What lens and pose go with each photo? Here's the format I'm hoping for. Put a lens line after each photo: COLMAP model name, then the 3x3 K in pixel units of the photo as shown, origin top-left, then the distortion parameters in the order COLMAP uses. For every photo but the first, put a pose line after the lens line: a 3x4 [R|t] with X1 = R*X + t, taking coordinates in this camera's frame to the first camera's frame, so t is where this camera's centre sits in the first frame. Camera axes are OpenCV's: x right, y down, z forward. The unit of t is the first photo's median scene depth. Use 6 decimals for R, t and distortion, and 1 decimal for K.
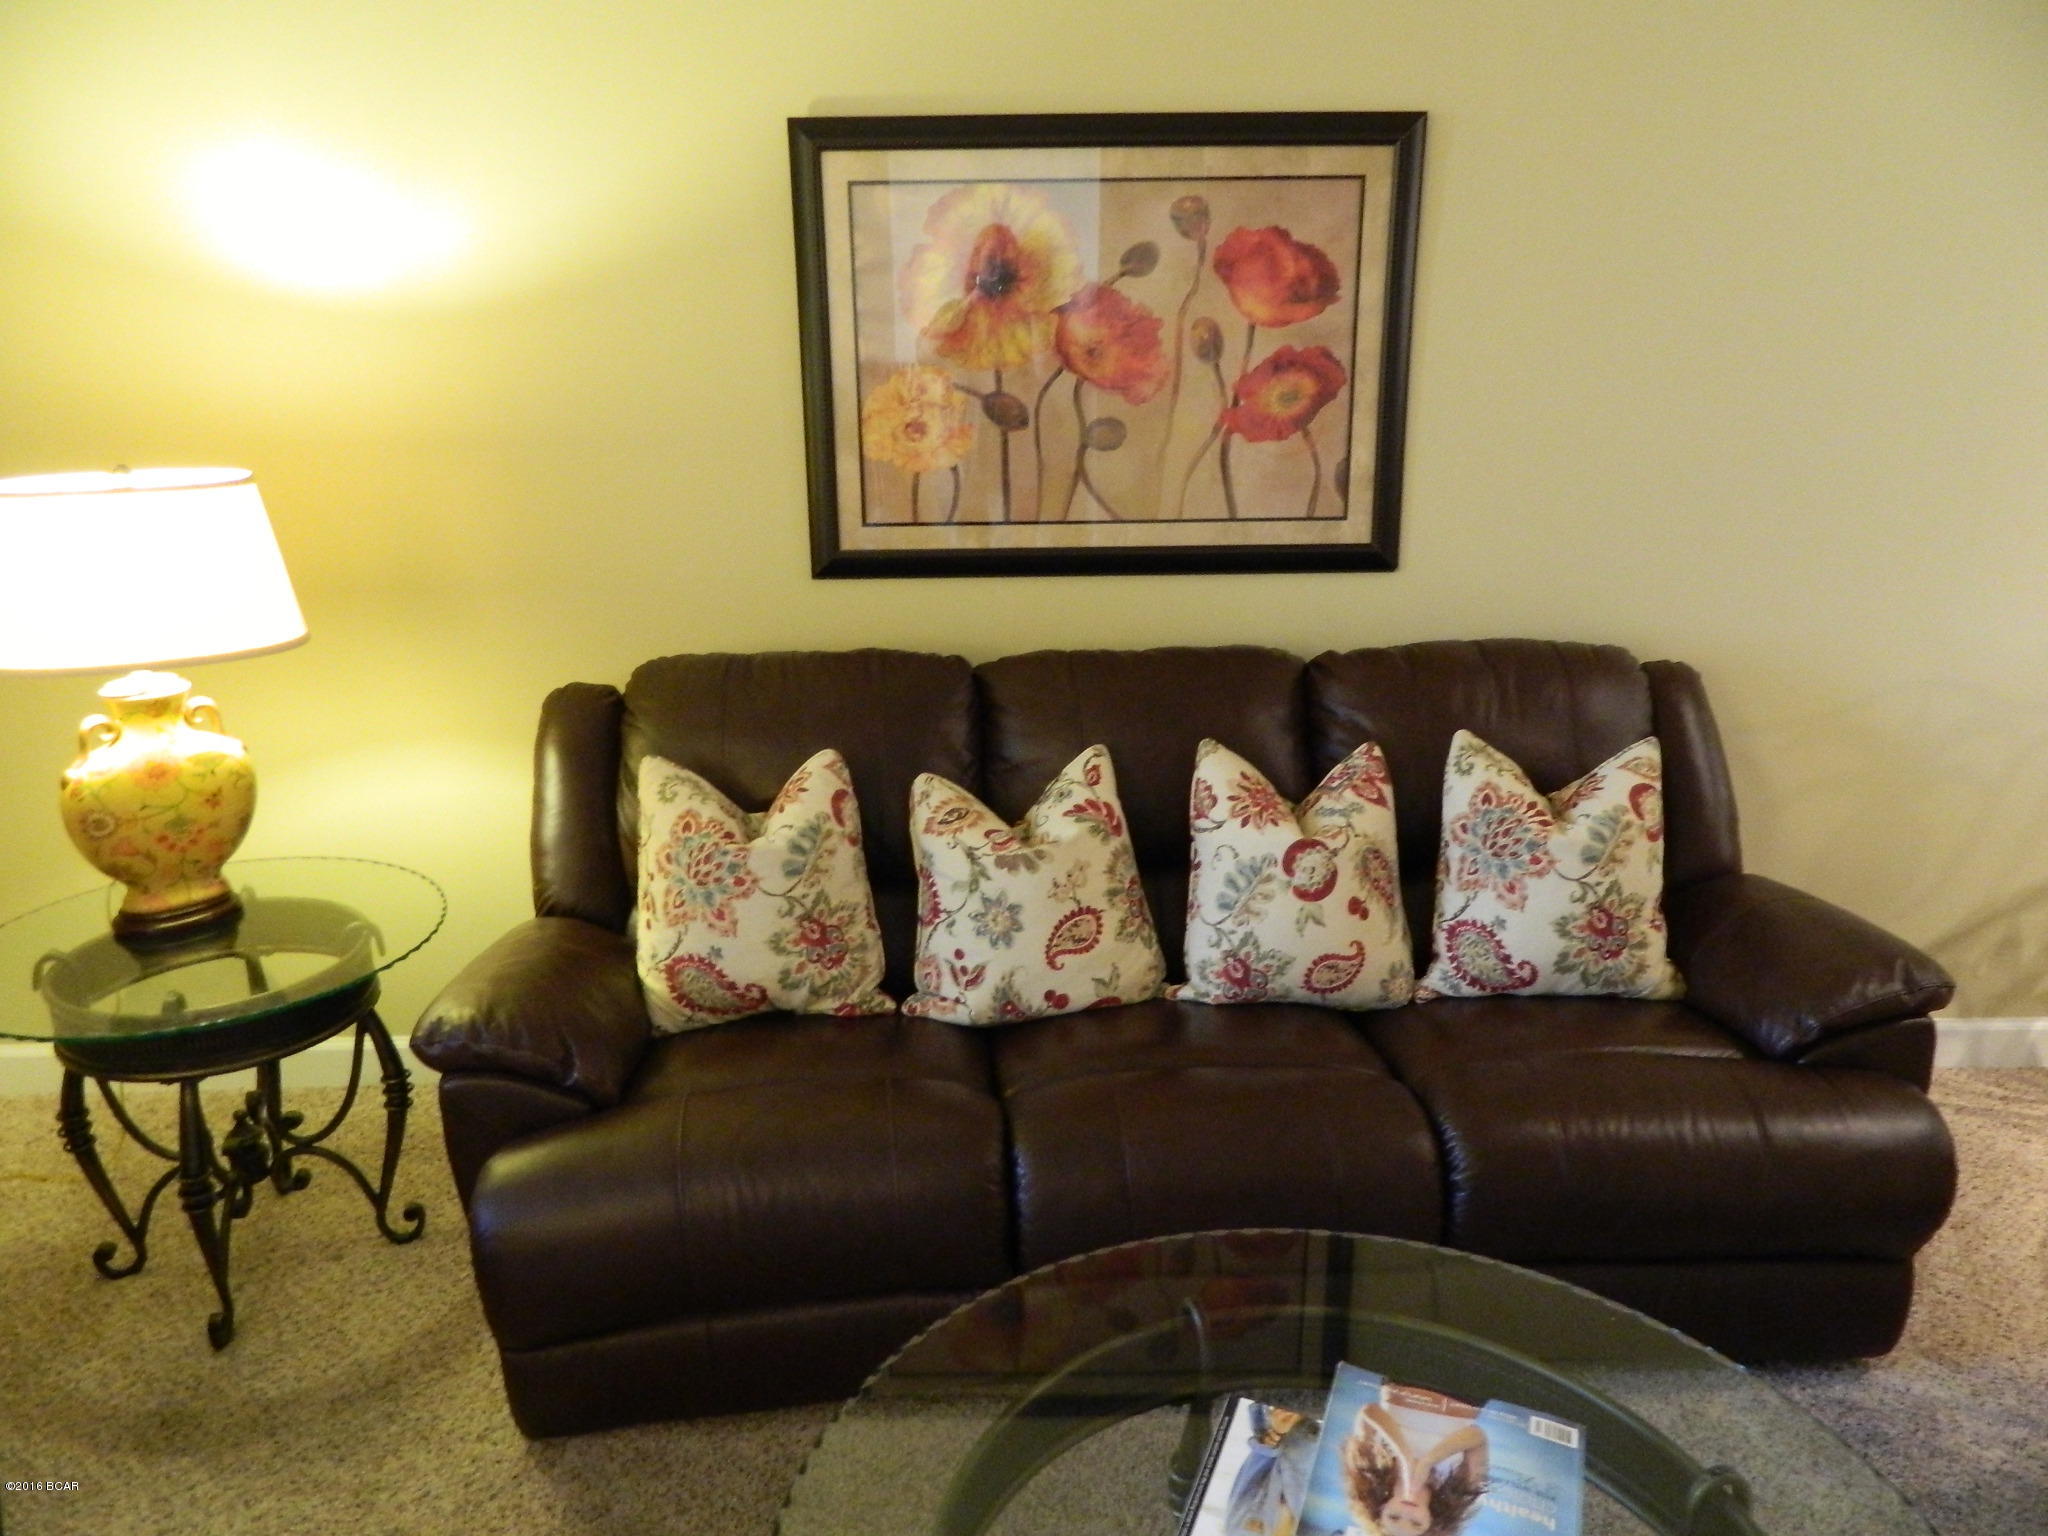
lens RADIAL K [[1528.9, 0, 1016.7], [0, 1528.9, 762.2], [0, 0, 1]] dist [0.001910, -0.003874]
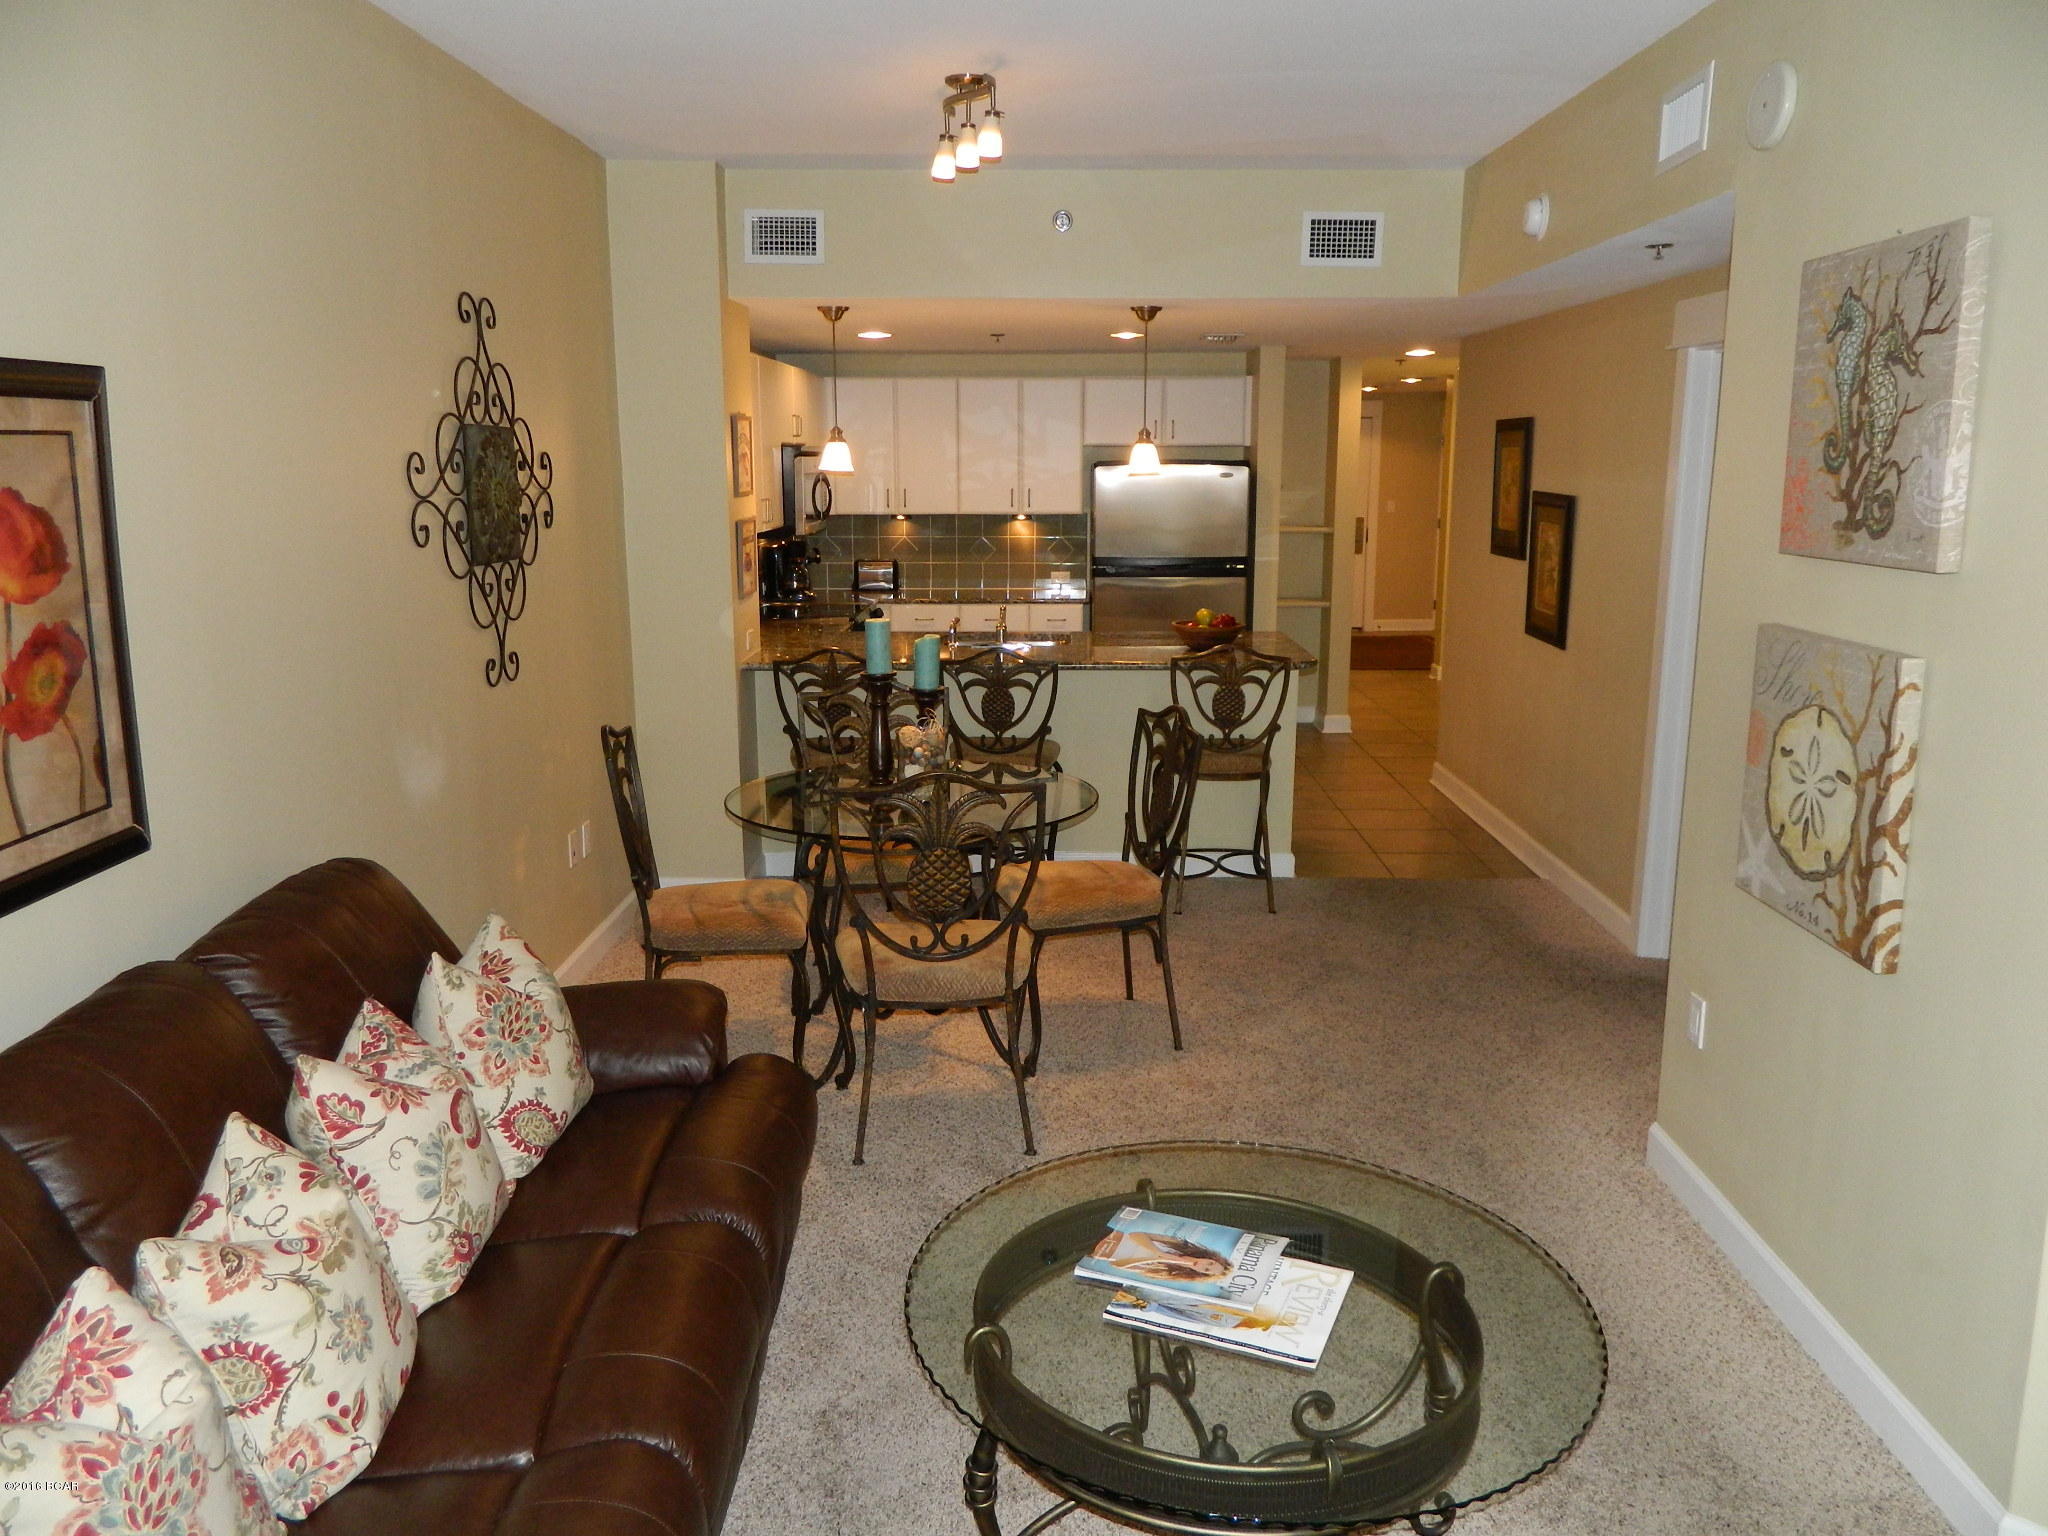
lens RADIAL K [[1550.8, 0, 1017.6], [0, 1550.8, 768.8], [0, 0, 1]] dist [0.017963, -0.007322]
pose [[0.033969, -0.198549, 0.979502, -0.742716], [0.280643, 0.942530, 0.181322, -0.227379], [-0.959211, 0.268731, 0.087738, 0.485905]]
